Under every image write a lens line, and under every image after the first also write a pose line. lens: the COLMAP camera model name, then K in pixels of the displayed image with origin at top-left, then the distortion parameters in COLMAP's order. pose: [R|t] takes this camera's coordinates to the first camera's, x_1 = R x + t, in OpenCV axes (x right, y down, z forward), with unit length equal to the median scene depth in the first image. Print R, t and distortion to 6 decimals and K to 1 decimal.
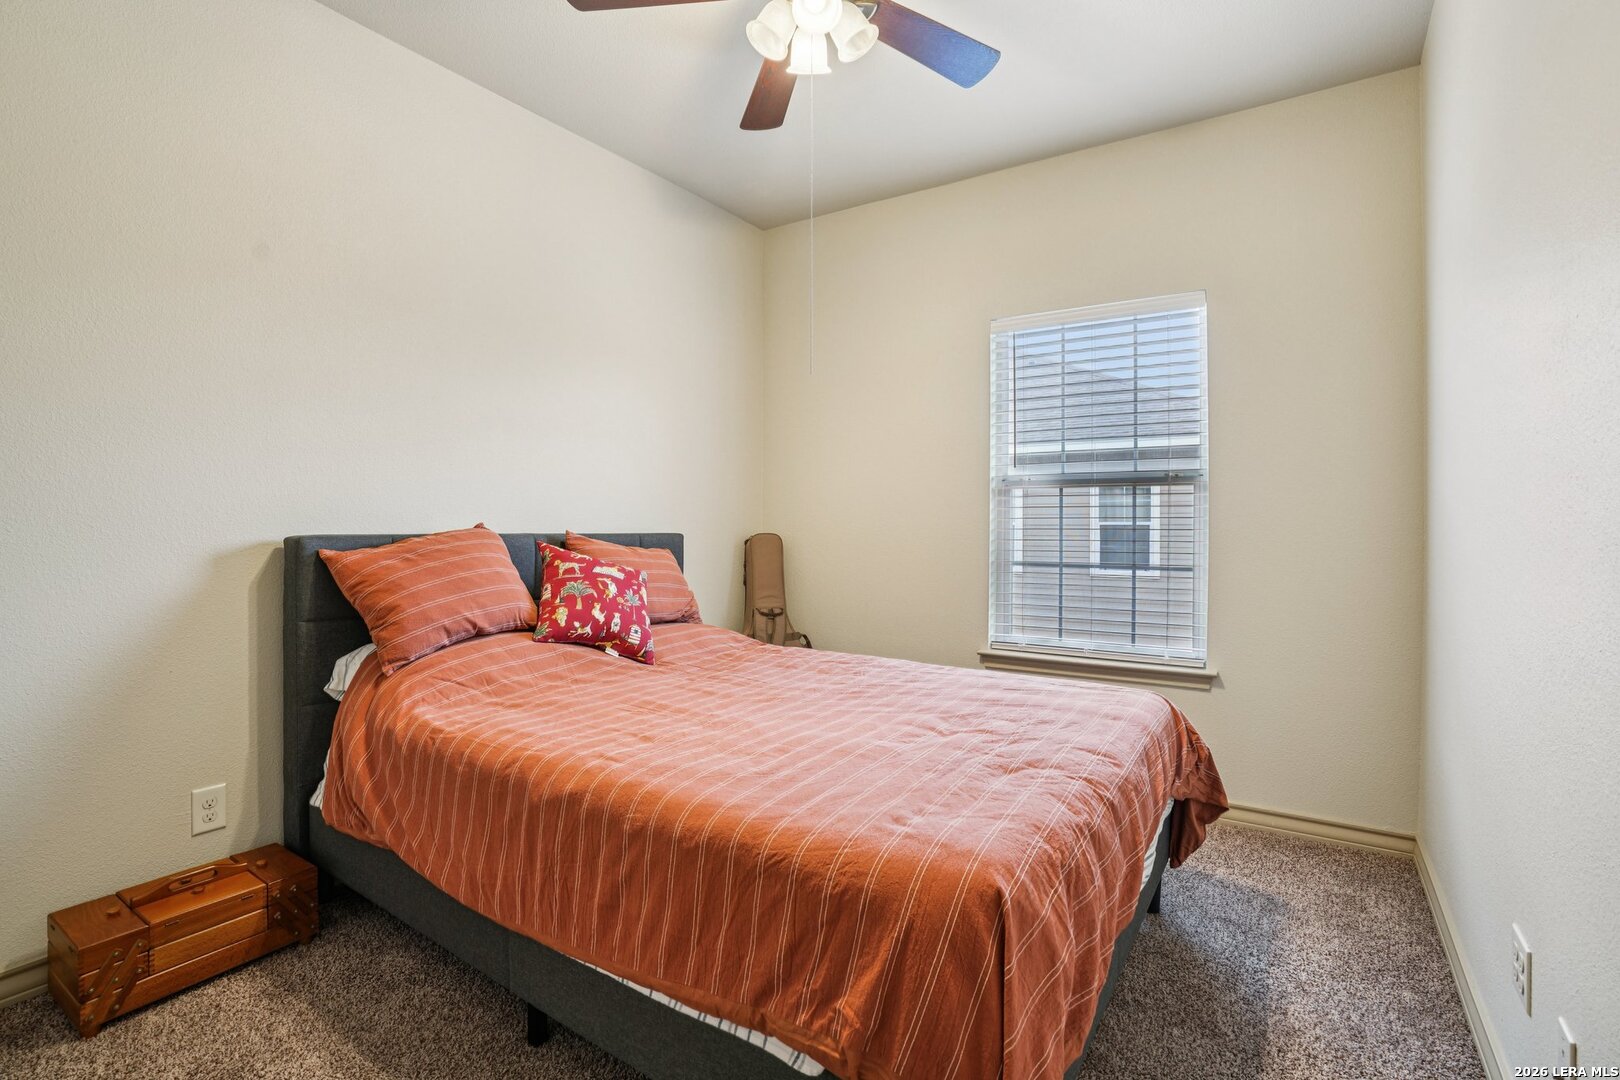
lens RADIAL K [[760.8, 0, 806.8], [0, 760.8, 529.0], [0, 0, 1]] dist [-0.061915, 0.020486]
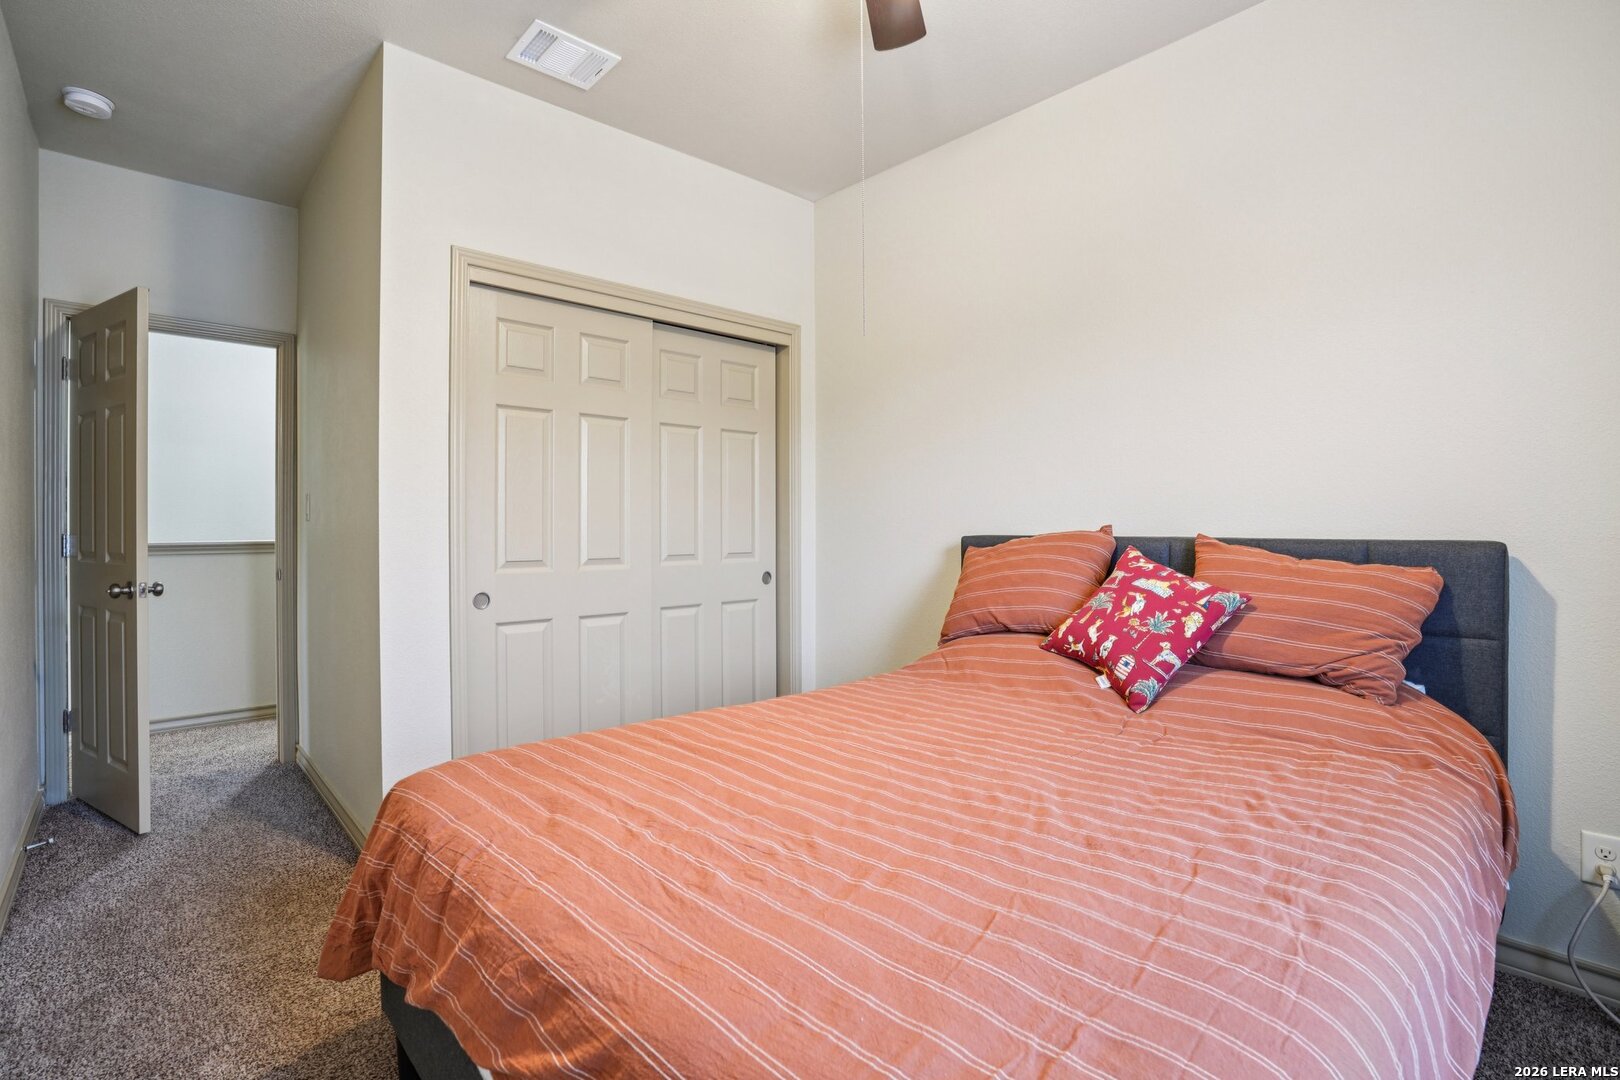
lens RADIAL K [[760.8, 0, 806.8], [0, 760.8, 529.0], [0, 0, 1]] dist [-0.061915, 0.020486]
pose [[-0.253554, -0.002877, -0.967317, 0.626406], [0.002412, 0.999991, -0.003607, -0.001424], [0.967318, -0.003248, -0.253545, 0.905120]]
